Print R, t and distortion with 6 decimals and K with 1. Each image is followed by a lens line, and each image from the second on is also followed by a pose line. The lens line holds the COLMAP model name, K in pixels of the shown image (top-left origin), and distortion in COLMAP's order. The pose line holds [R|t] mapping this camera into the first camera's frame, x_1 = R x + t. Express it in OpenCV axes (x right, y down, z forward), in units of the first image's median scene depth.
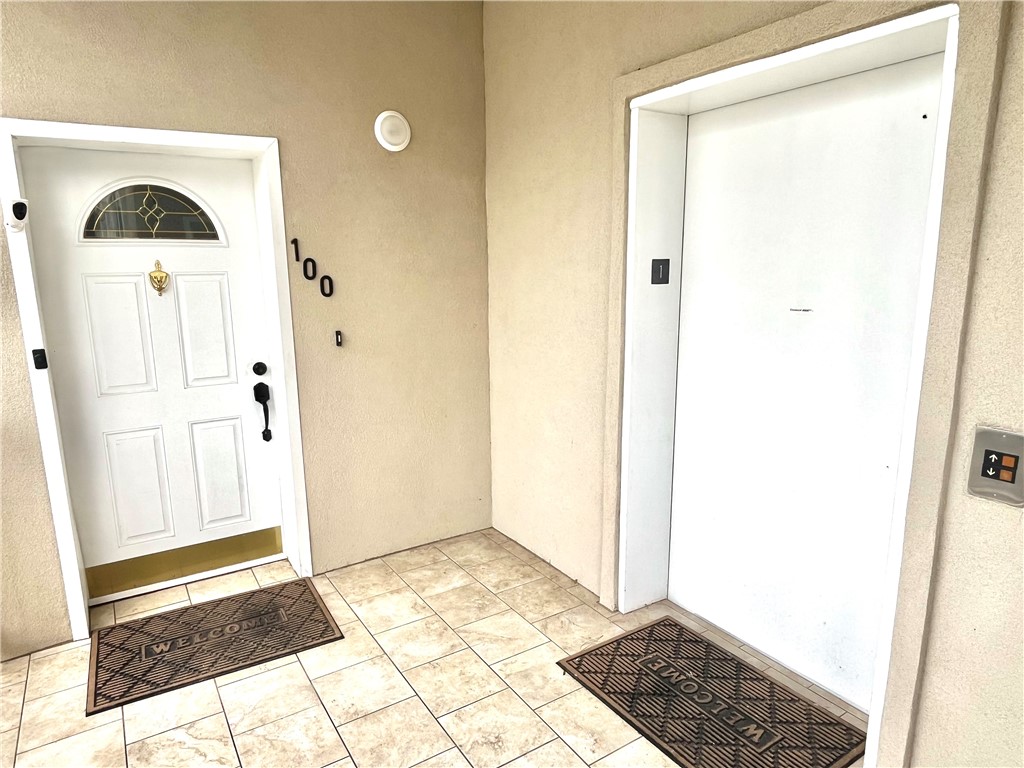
lens RADIAL K [[645.7, 0, 508.4], [0, 645.7, 387.8], [0, 0, 1]] dist [-0.001808, 0.002231]
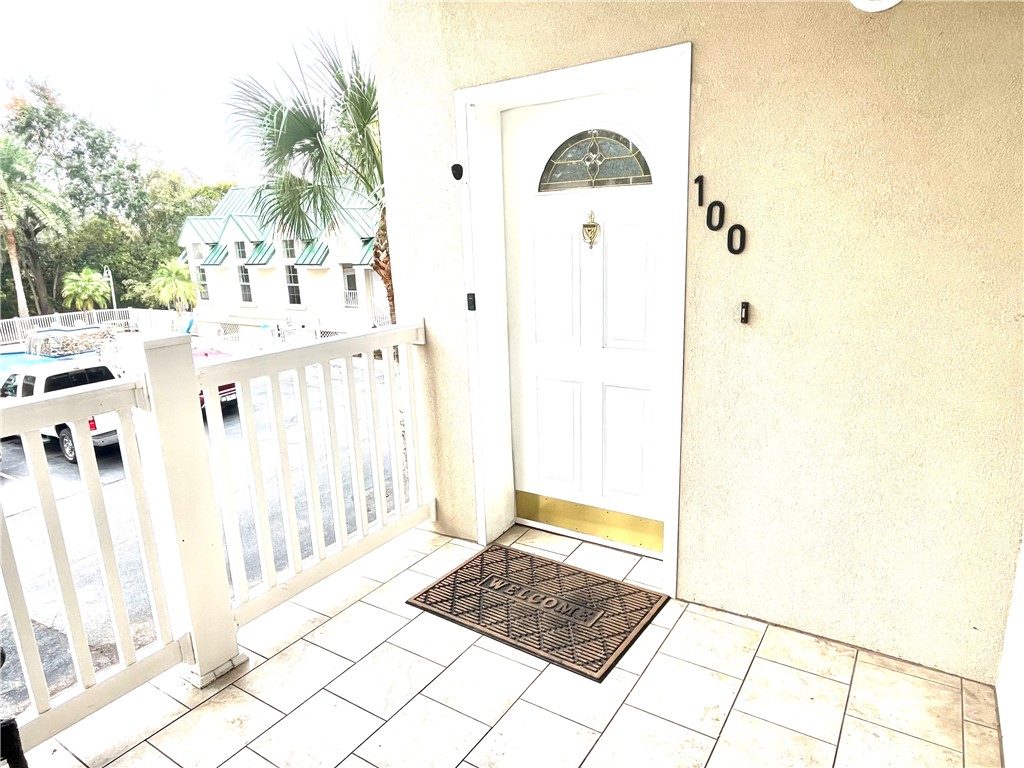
lens RADIAL K [[645.7, 0, 509.9], [0, 645.7, 388.0], [0, 0, 1]] dist [-0.001808, 0.002231]
pose [[0.406843, 0.212847, -0.888355, 0.304192], [-0.143013, 0.975325, 0.168189, -0.081958], [0.902234, 0.058620, 0.427244, 0.481943]]
